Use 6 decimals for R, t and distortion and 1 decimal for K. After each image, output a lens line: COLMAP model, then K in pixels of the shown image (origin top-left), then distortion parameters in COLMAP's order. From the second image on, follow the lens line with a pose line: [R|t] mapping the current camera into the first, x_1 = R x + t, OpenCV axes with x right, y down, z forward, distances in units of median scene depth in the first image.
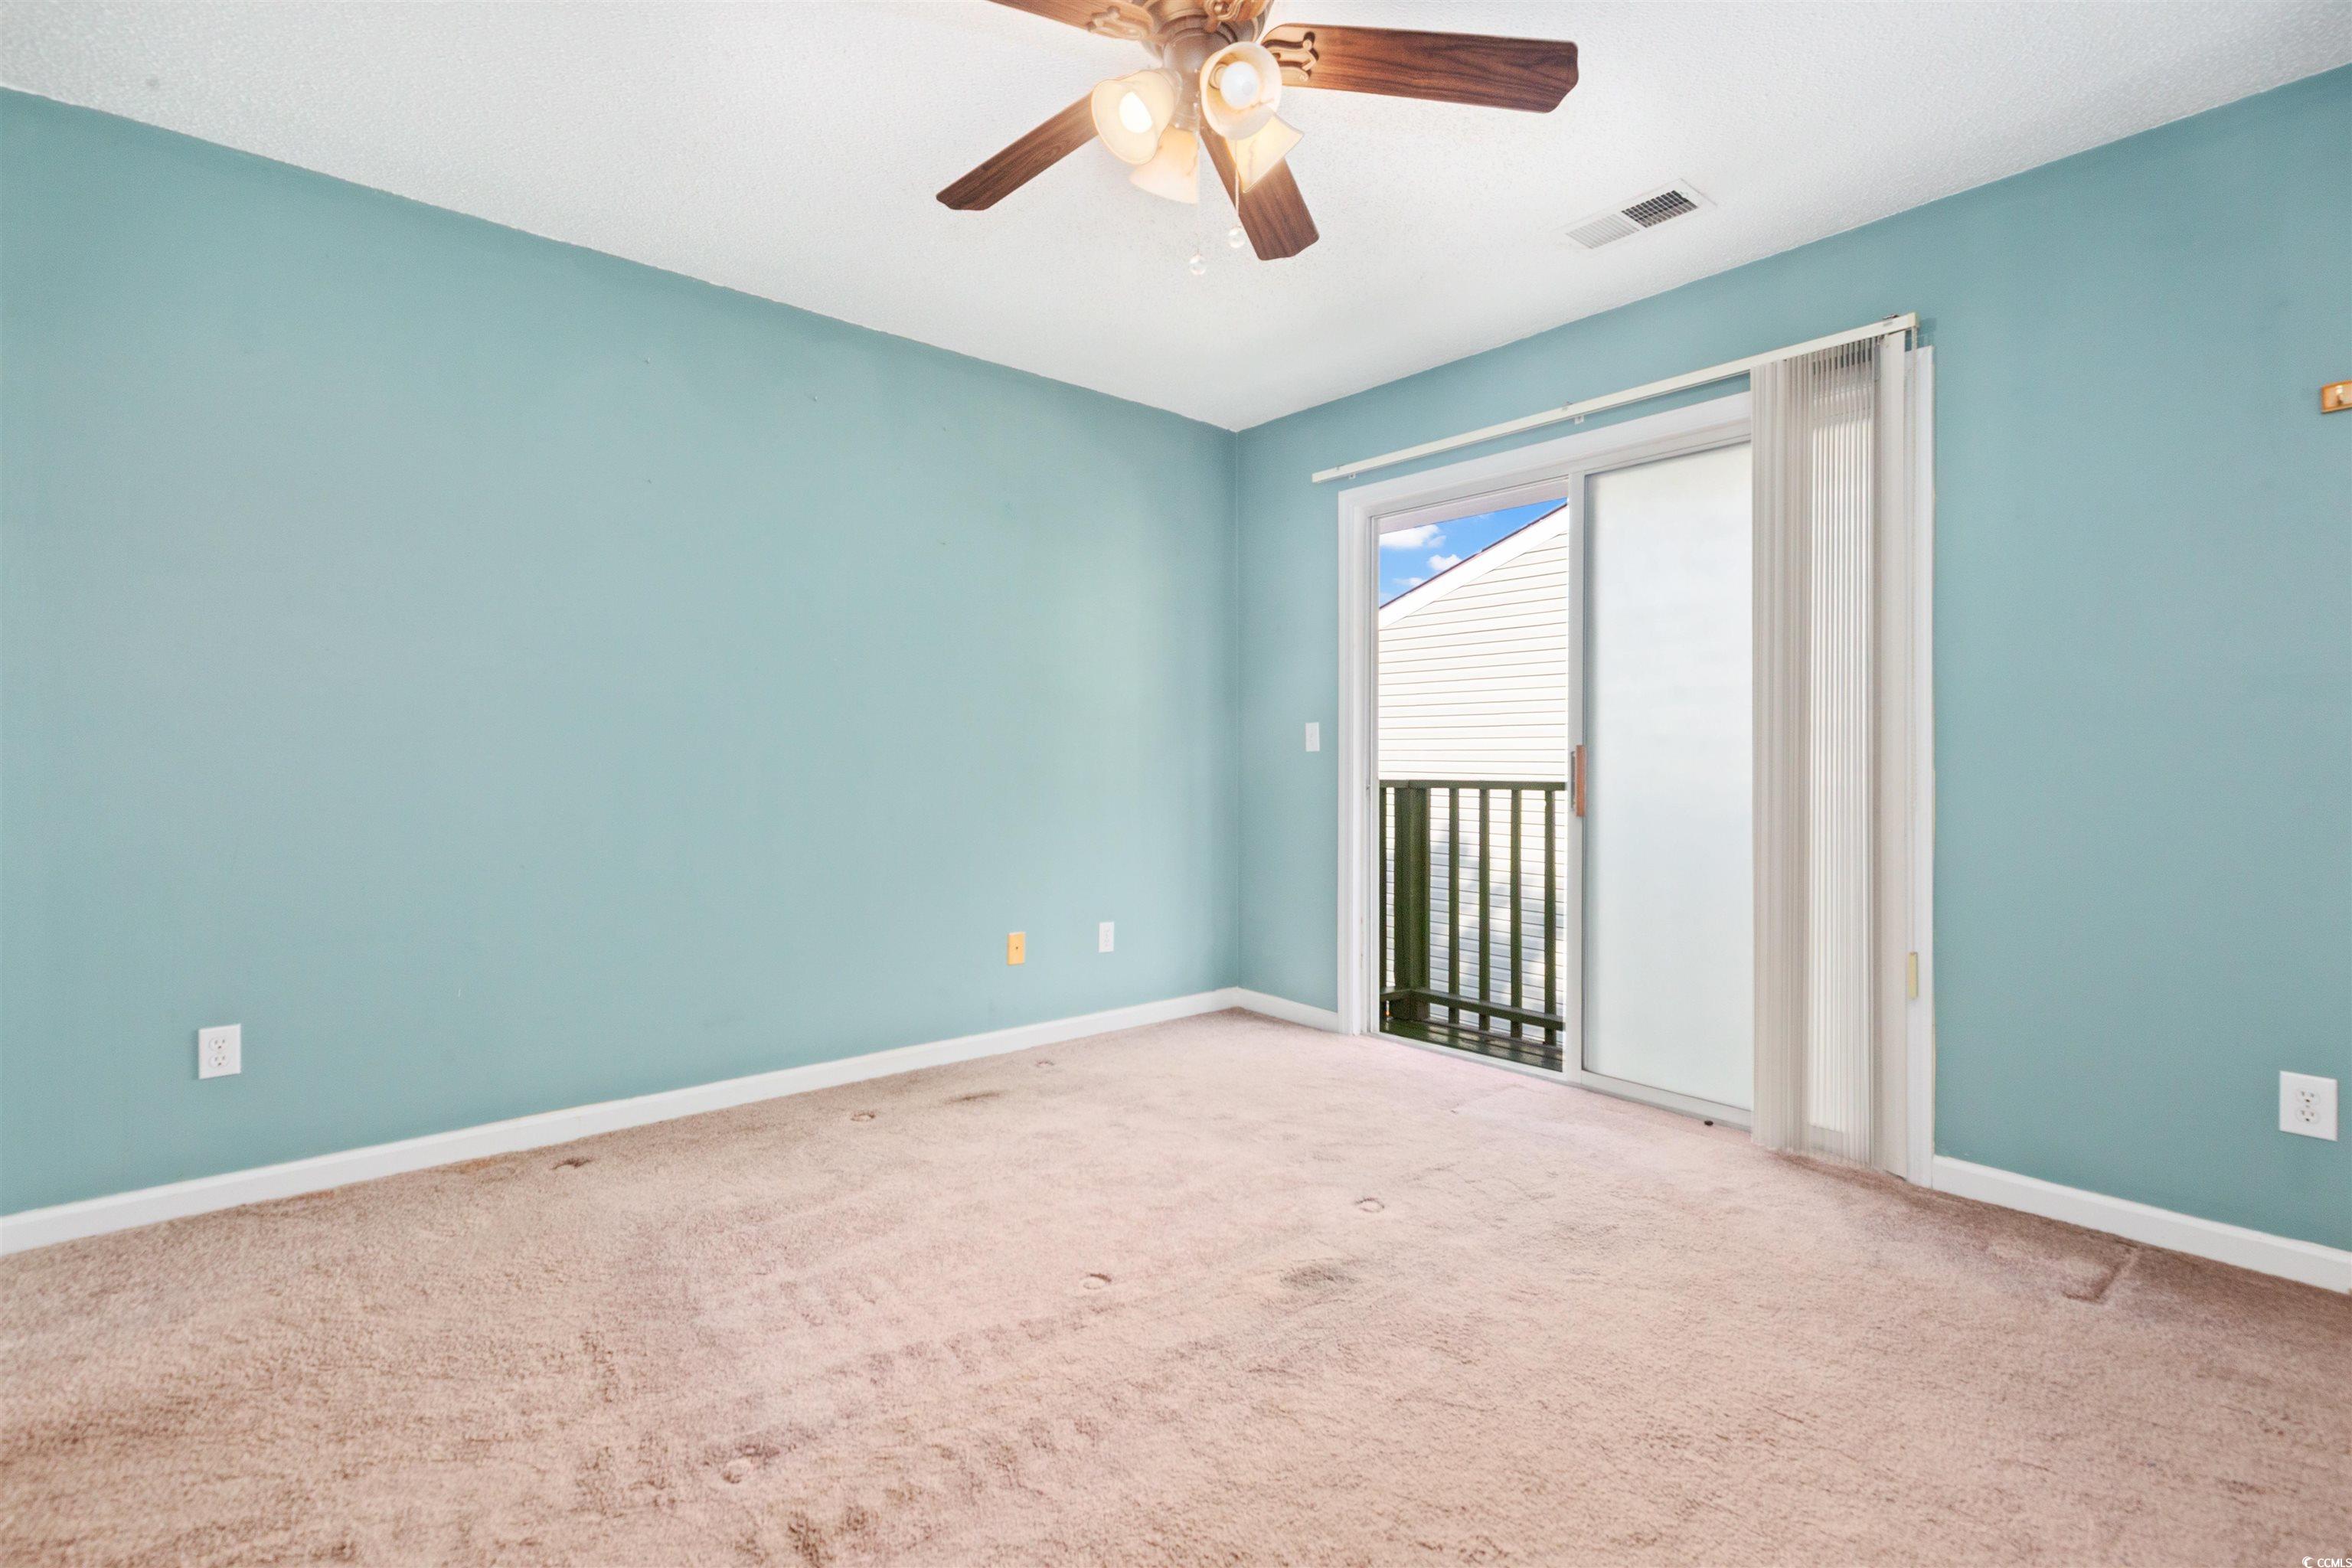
lens RADIAL K [[1074.0, 0, 1178.8], [0, 1074.0, 773.1], [0, 0, 1]] dist [0.009434, -0.001481]
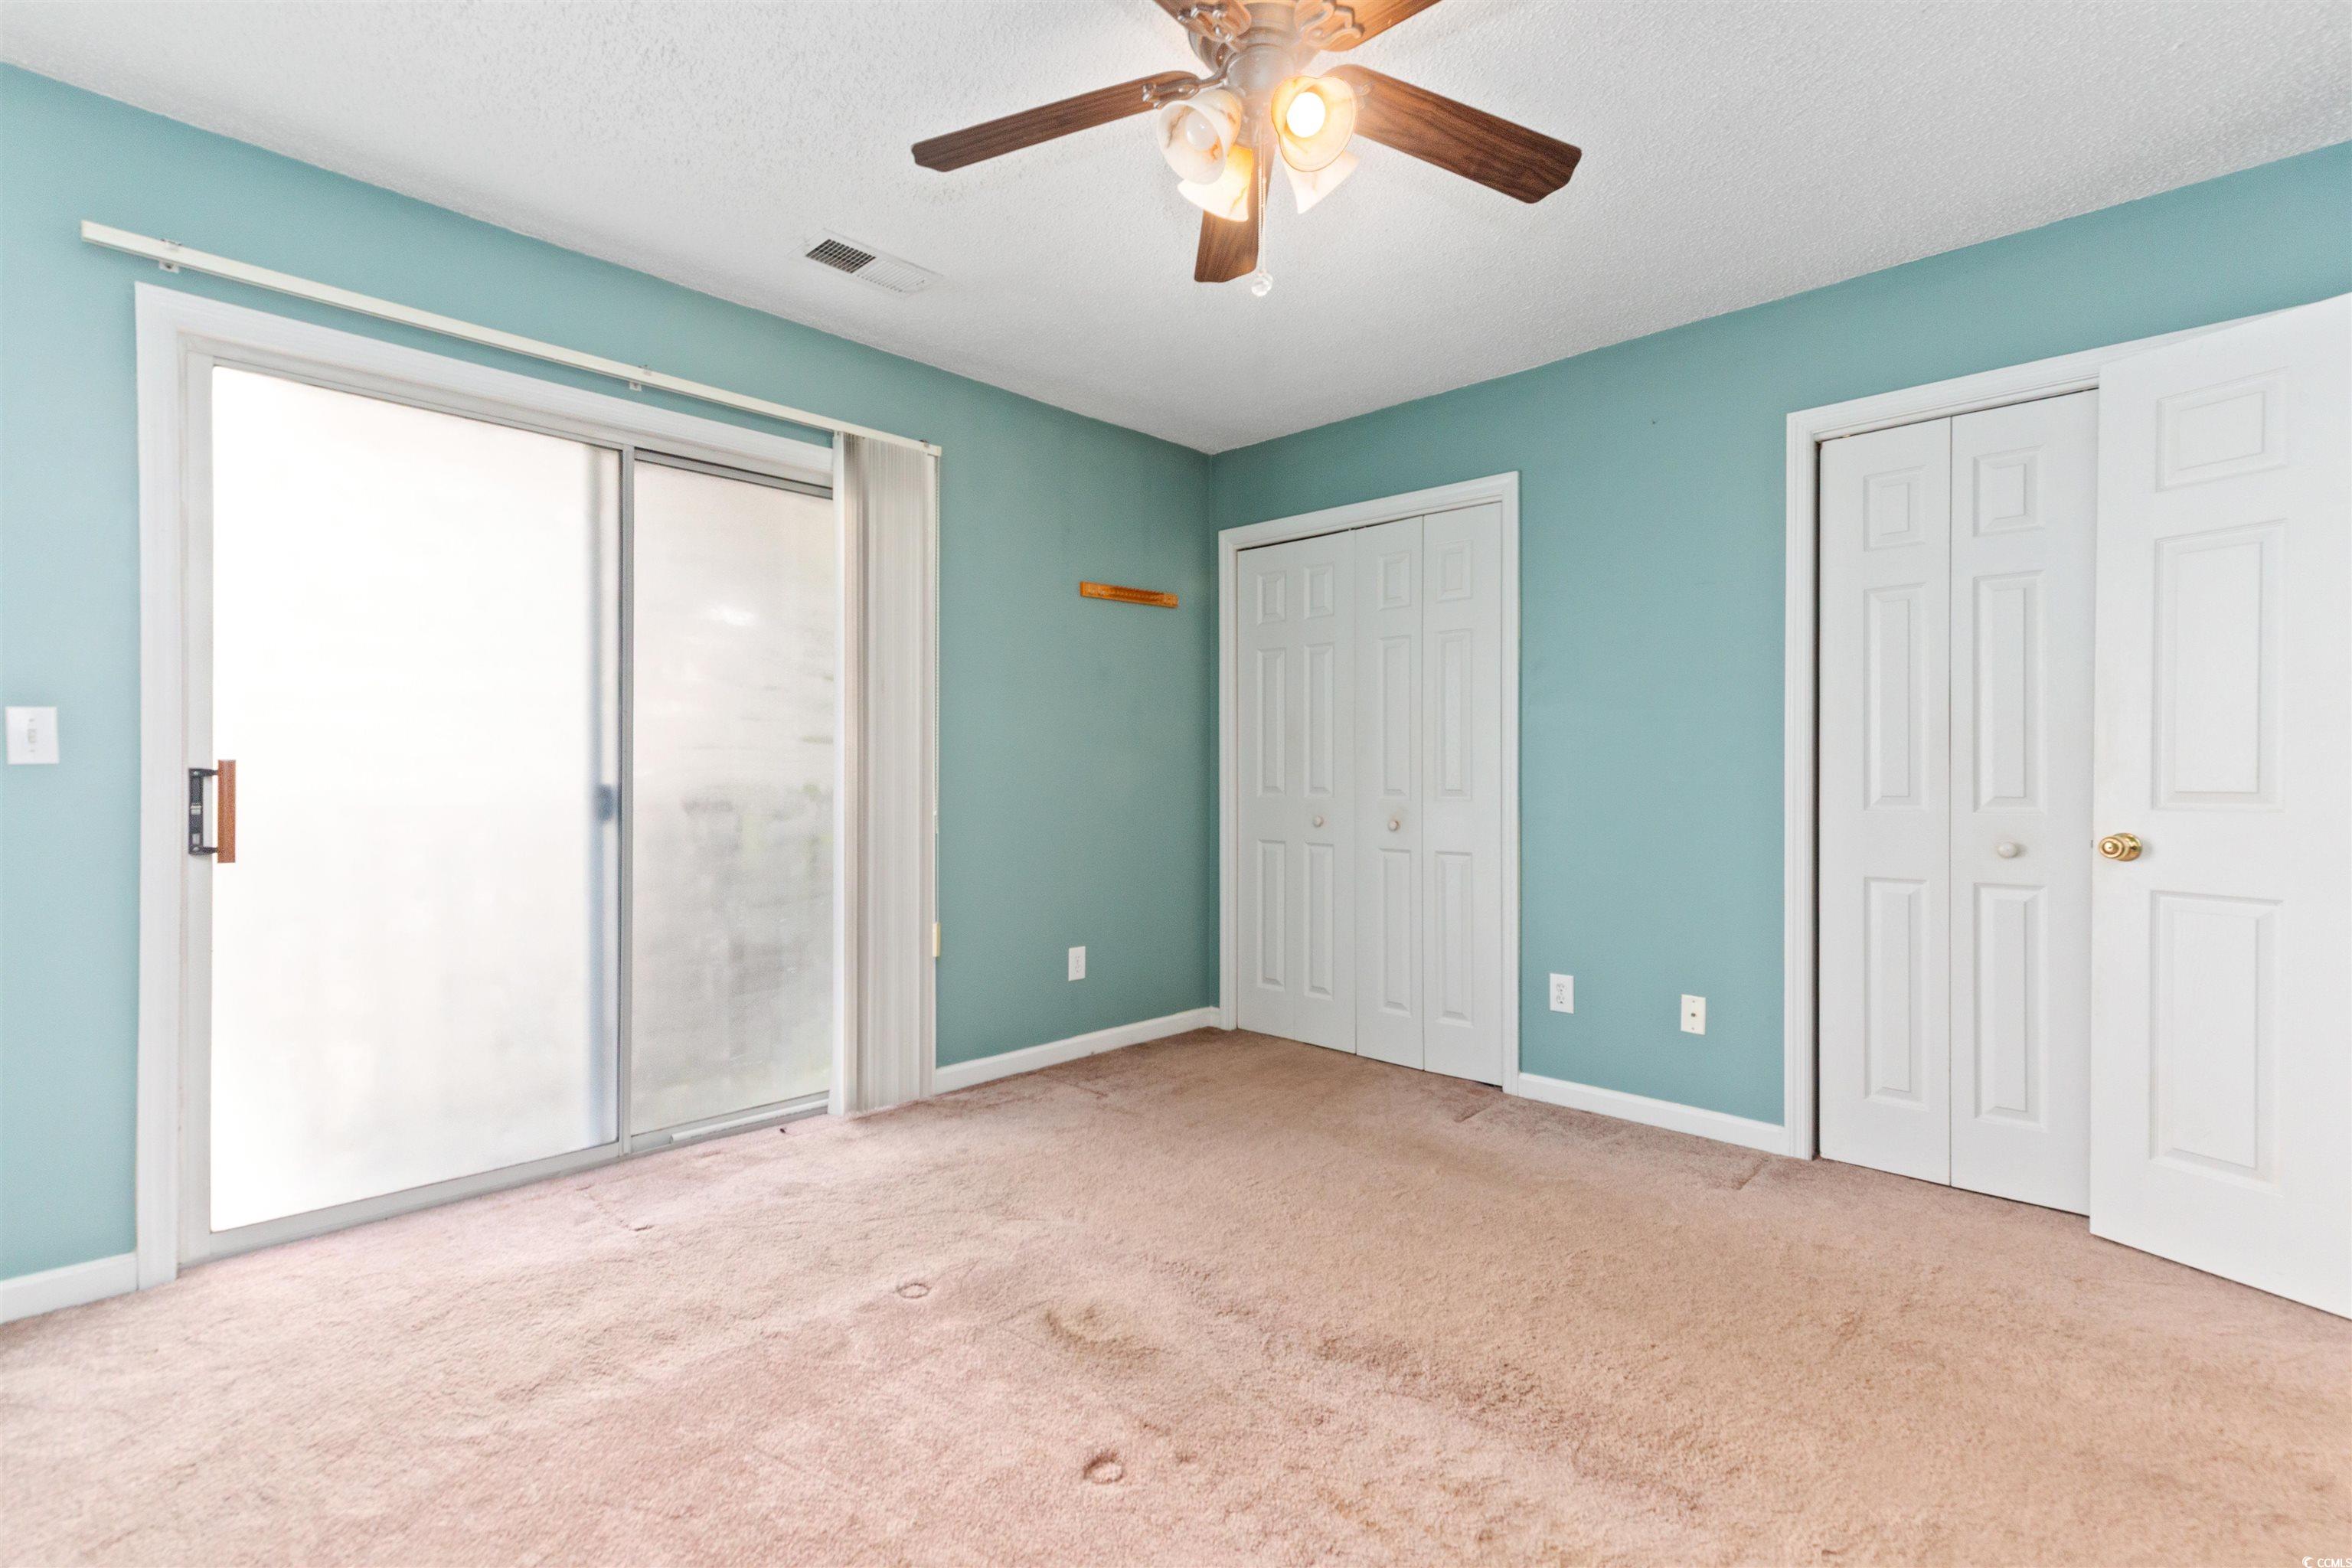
lens RADIAL K [[1074.0, 0, 1178.5], [0, 1074.0, 780.4], [0, 0, 1]] dist [0.009434, -0.001481]
pose [[-0.094139, 0.001187, 0.995558, -0.645034], [0.016439, 0.999865, 0.000362, -0.004954], [-0.995423, 0.016400, -0.094146, 0.789398]]
